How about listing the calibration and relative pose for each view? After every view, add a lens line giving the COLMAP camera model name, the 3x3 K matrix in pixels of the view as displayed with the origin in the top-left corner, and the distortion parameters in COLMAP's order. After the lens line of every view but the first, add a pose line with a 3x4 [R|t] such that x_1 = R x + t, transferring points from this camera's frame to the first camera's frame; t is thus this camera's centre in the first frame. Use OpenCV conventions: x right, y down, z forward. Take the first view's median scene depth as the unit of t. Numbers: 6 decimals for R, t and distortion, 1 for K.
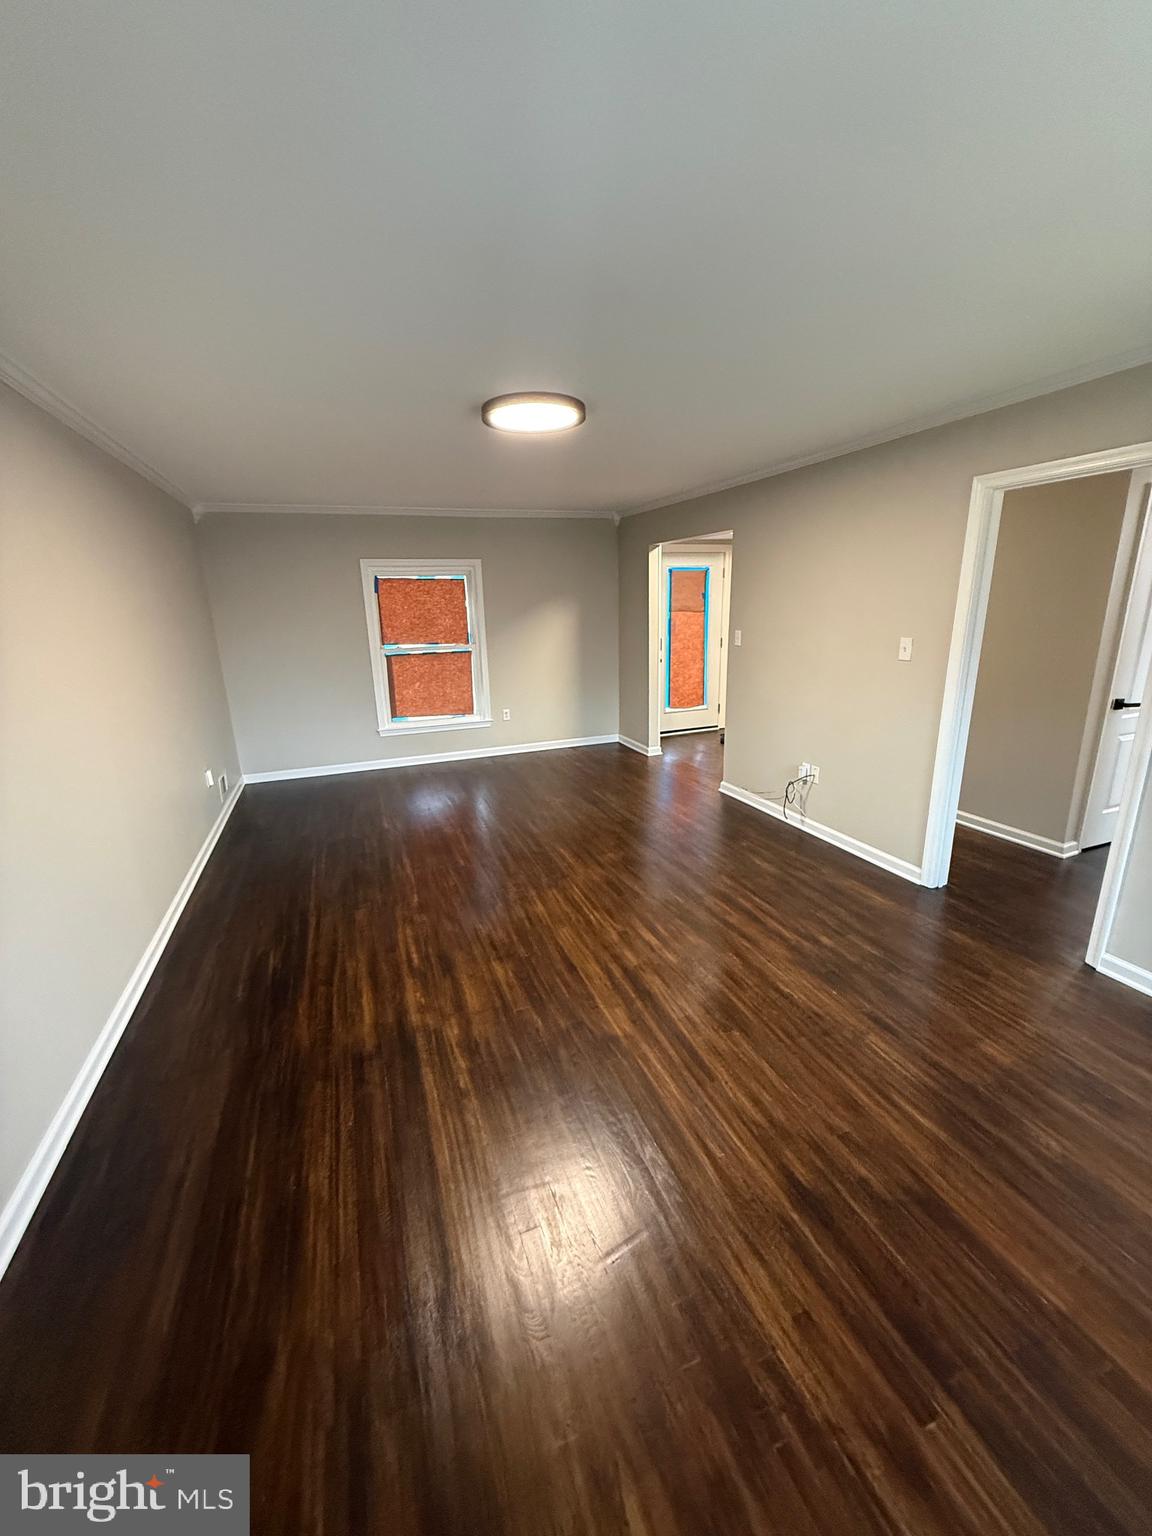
lens RADIAL K [[610.9, 0, 574.2], [0, 610.9, 764.1], [0, 0, 1]] dist [-0.000343, 0.000106]
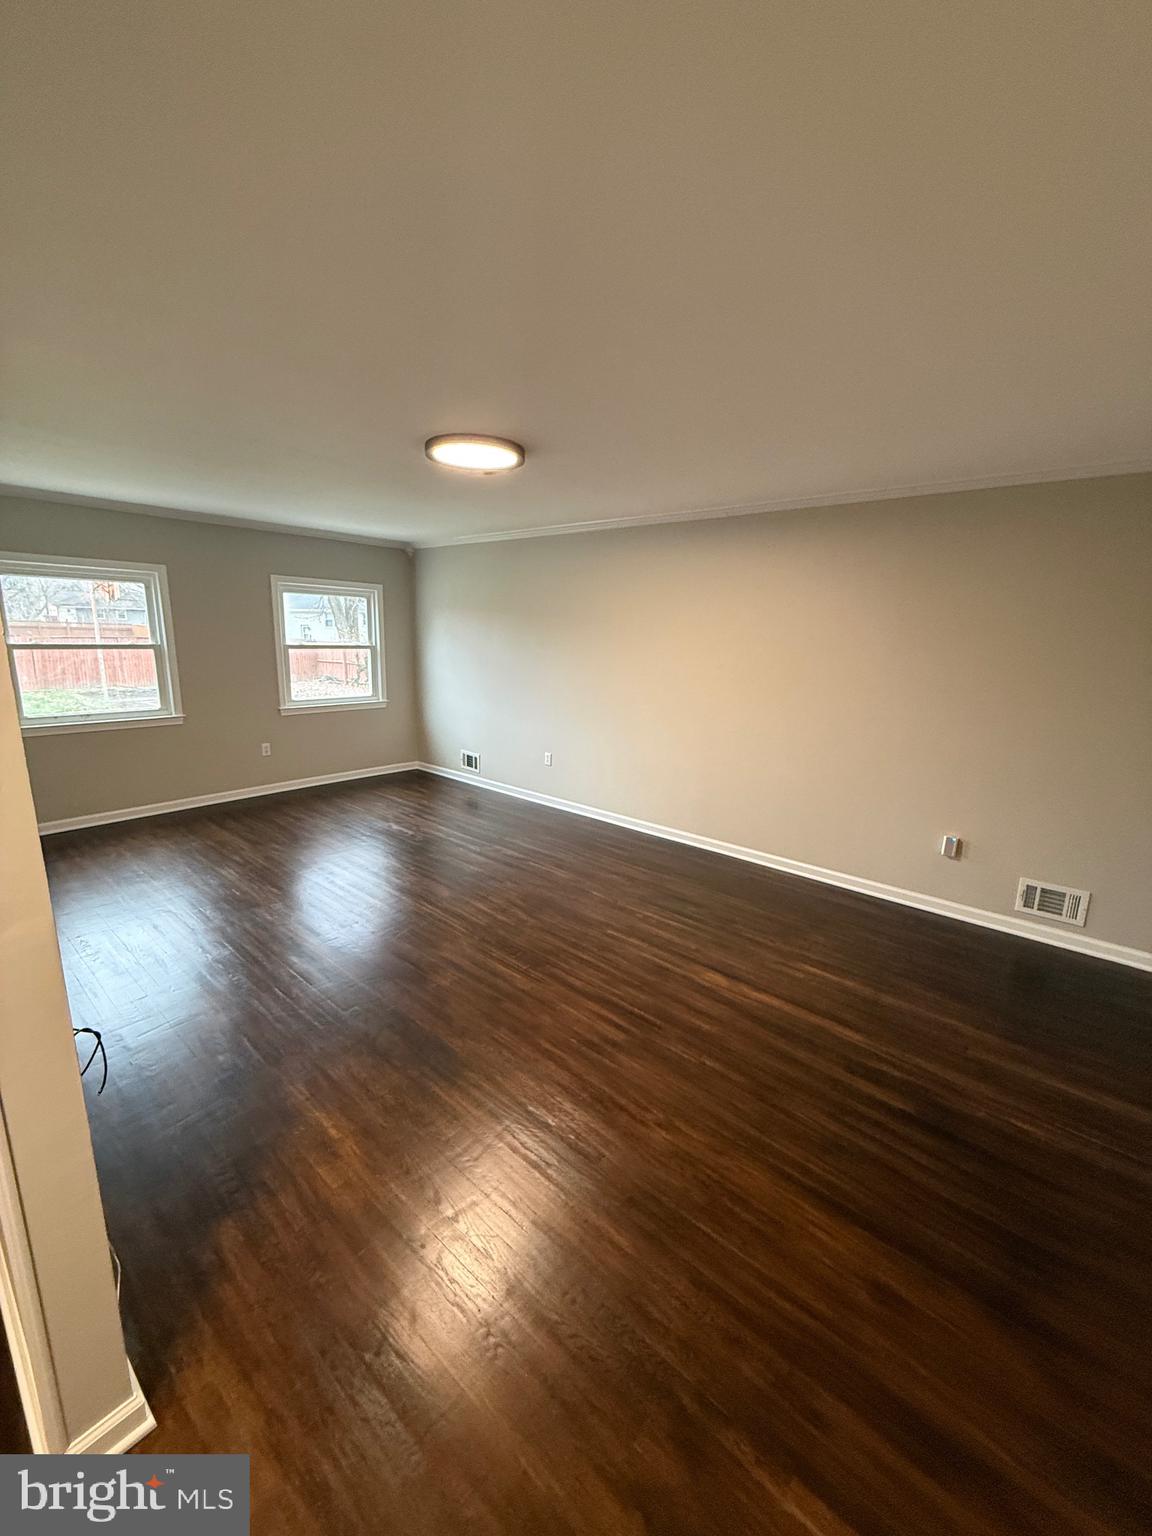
lens RADIAL K [[610.9, 0, 574.2], [0, 610.9, 764.1], [0, 0, 1]] dist [-0.000343, 0.000106]
pose [[-0.883208, 0.100641, -0.458056, 0.265400], [-0.125038, 0.890816, 0.436820, -0.475094], [0.452005, 0.443077, -0.774192, 1.765189]]
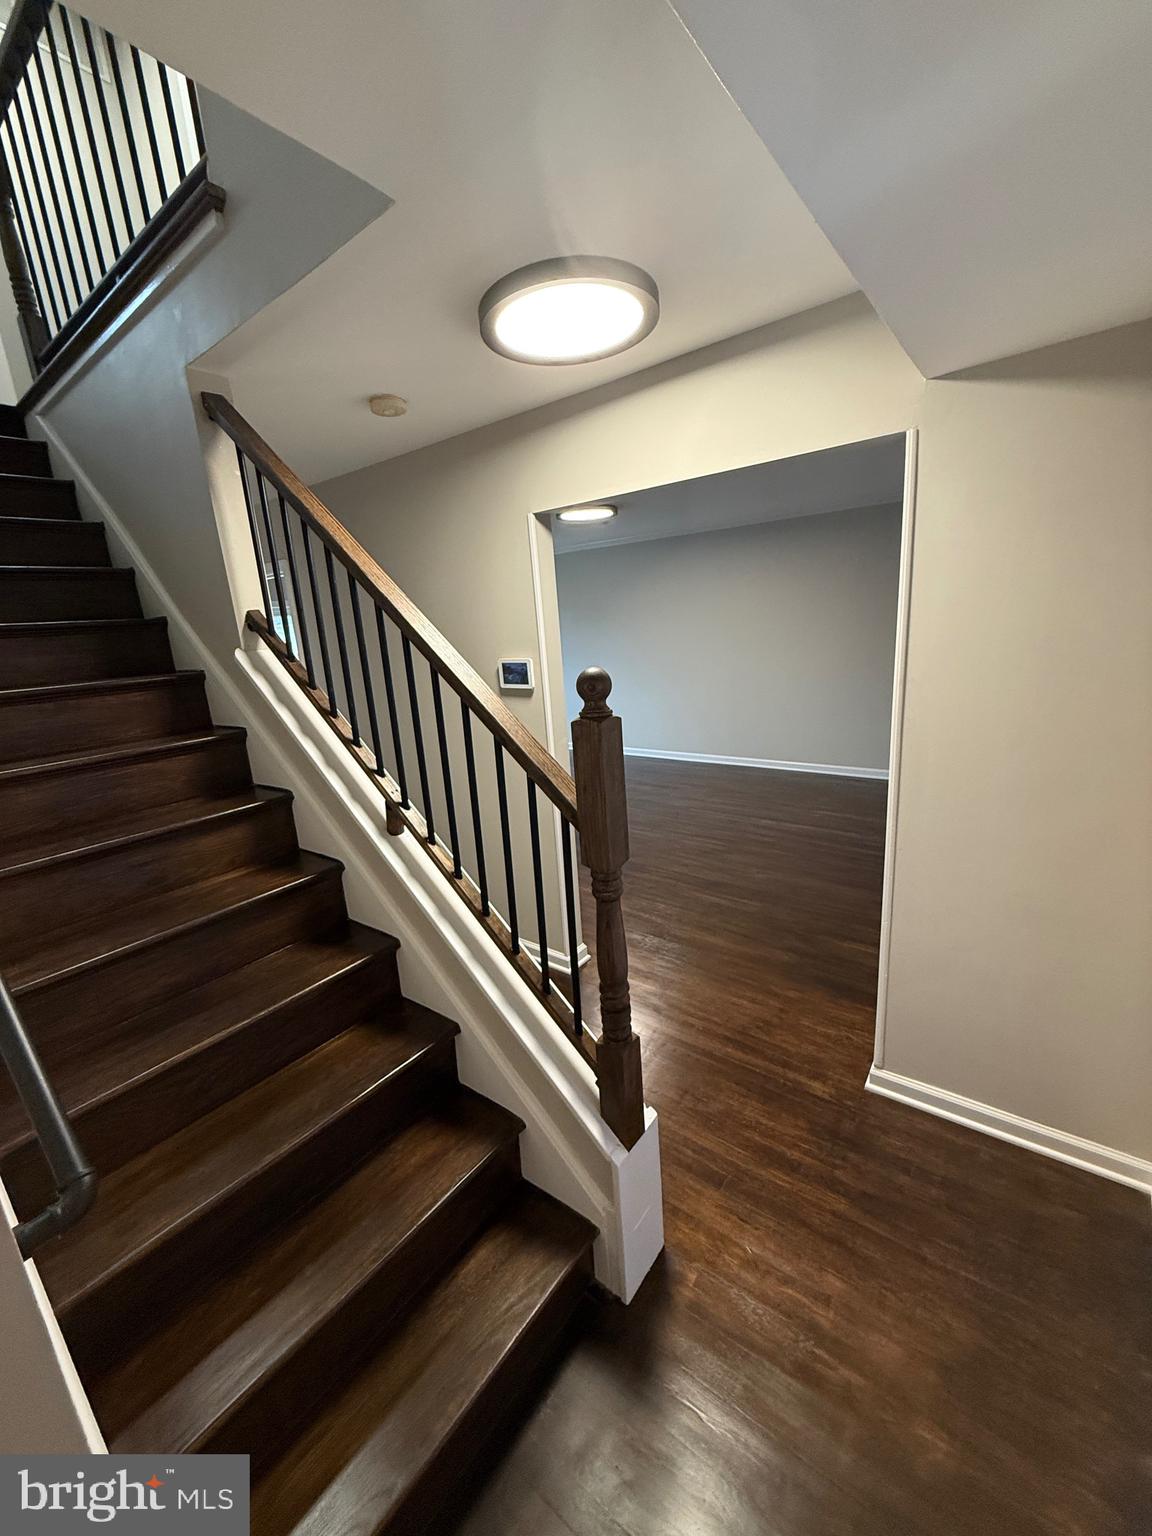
lens RADIAL K [[610.9, 0, 574.2], [0, 610.9, 764.1], [0, 0, 1]] dist [-0.000343, 0.000106]
pose [[-0.849902, 0.203304, -0.486143, 0.764280], [-0.046738, 0.889854, 0.453845, -0.593324], [0.524864, 0.408445, -0.746787, 2.090209]]
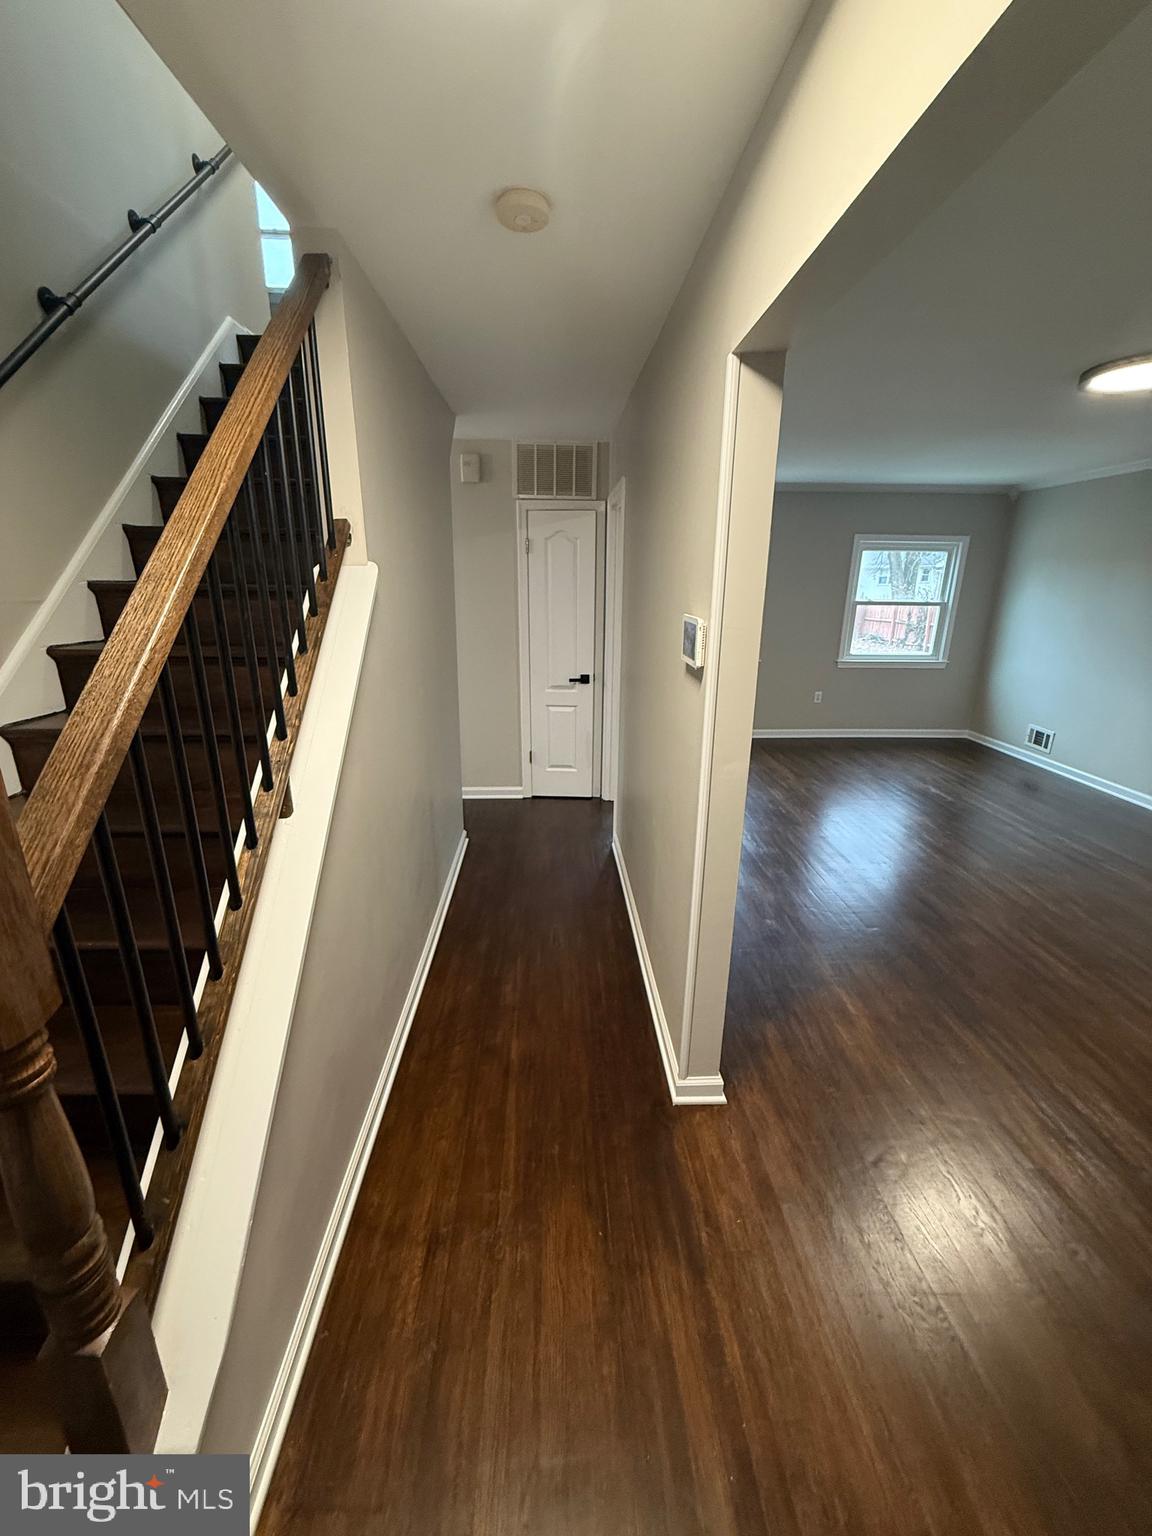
lens RADIAL K [[610.9, 0, 574.2], [0, 610.9, 764.1], [0, 0, 1]] dist [-0.000343, 0.000106]
pose [[-0.945717, -0.078627, 0.315336, 0.338748], [0.097253, 0.857359, 0.505448, -0.506558], [-0.310098, 0.508678, -0.803172, 1.887456]]
